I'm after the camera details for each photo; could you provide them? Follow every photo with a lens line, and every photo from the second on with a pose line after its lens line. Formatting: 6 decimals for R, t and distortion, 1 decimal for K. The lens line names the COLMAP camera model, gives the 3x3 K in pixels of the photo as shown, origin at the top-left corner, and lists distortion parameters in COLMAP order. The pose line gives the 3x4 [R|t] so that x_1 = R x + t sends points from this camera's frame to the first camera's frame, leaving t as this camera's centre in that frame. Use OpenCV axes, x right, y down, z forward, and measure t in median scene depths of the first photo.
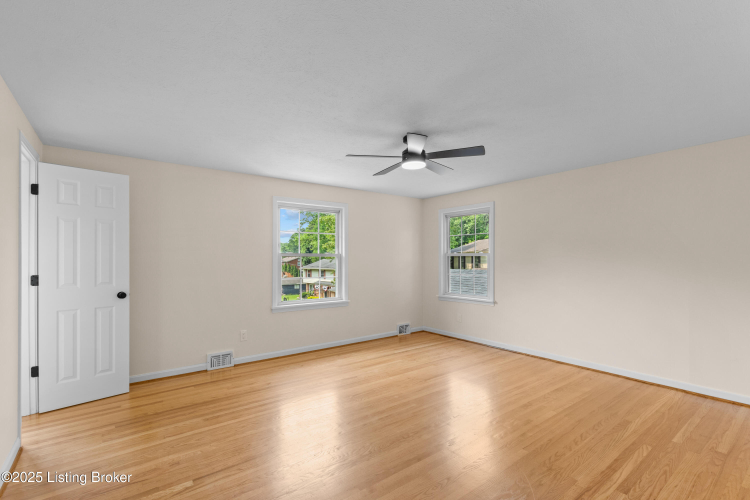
lens RADIAL K [[345.4, 0, 373.7], [0, 345.4, 256.5], [0, 0, 1]] dist [0.002722, 0.000072]
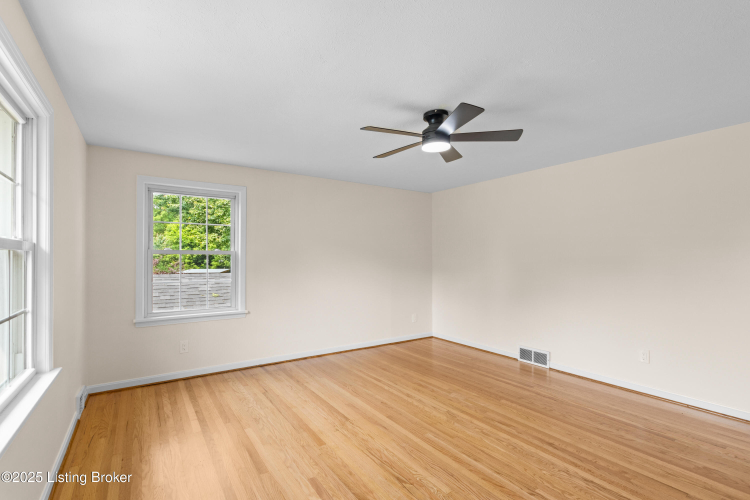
lens RADIAL K [[345.4, 0, 373.7], [0, 345.4, 256.5], [0, 0, 1]] dist [0.002722, 0.000072]
pose [[0.063999, -0.002121, 0.997948, -0.586596], [-0.014034, 0.999897, 0.003025, -0.008994], [-0.997851, -0.014199, 0.063962, 0.856781]]
